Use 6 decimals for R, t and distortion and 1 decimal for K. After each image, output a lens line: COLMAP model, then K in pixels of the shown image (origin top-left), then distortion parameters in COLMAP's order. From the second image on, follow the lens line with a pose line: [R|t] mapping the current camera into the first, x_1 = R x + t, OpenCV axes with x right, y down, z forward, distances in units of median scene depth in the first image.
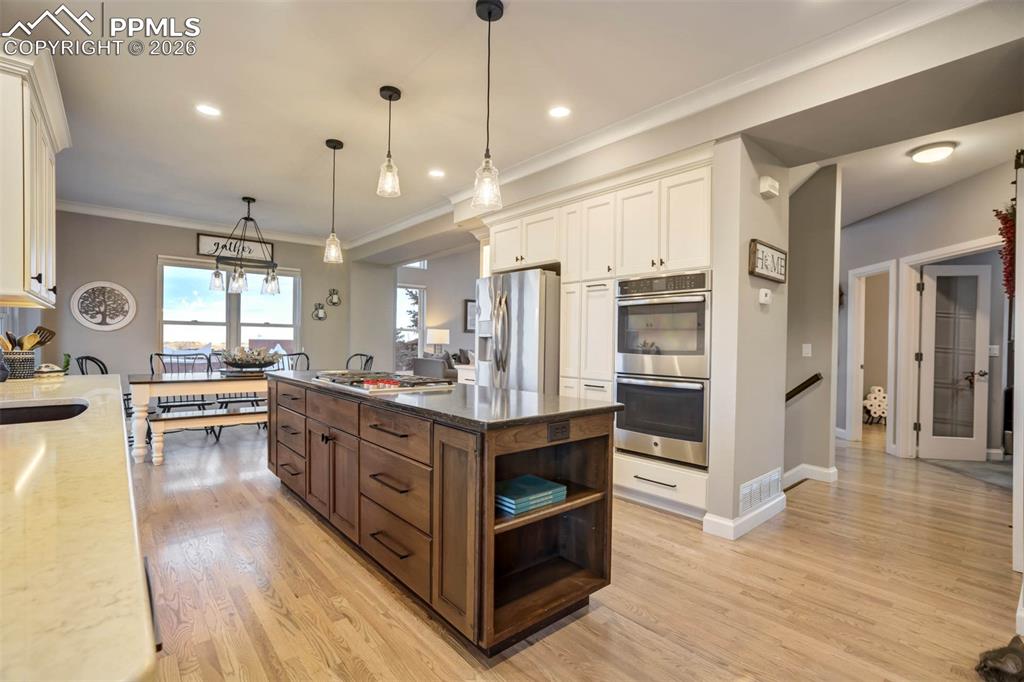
lens RADIAL K [[469.4, 0, 516.5], [0, 469.4, 344.1], [0, 0, 1]] dist [-0.010523, 0.003296]
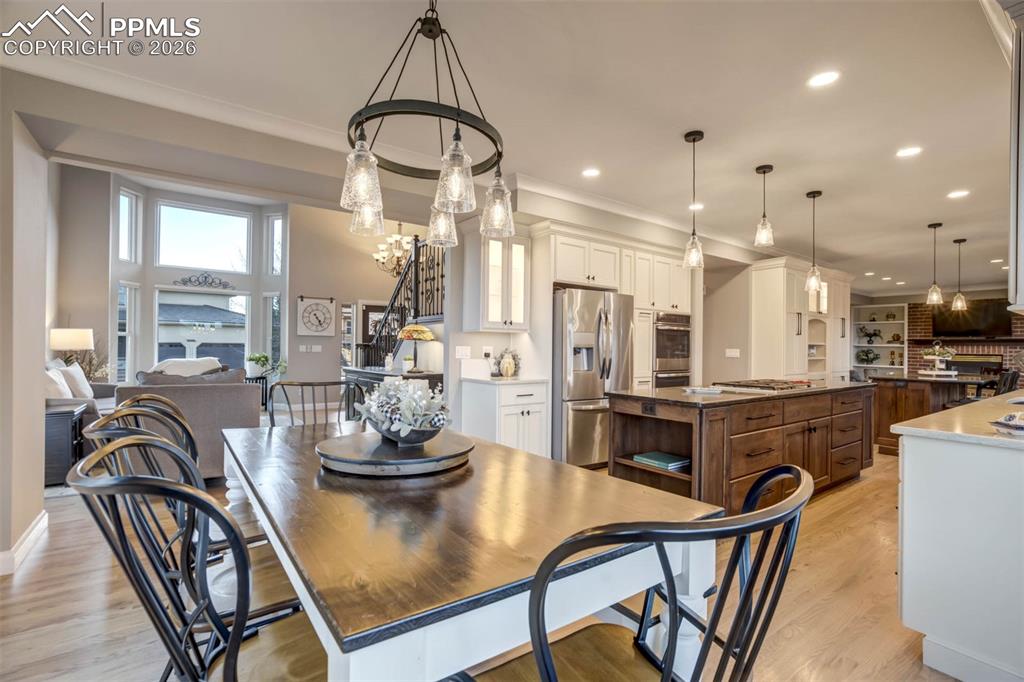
lens RADIAL K [[469.4, 0, 510.5], [0, 469.4, 347.4], [0, 0, 1]] dist [-0.010523, 0.003296]
pose [[0.095274, -0.003993, 0.995443, -1.679227], [-0.005816, 0.999973, 0.004568, -0.027203], [-0.995434, -0.006224, 0.095248, 1.605231]]
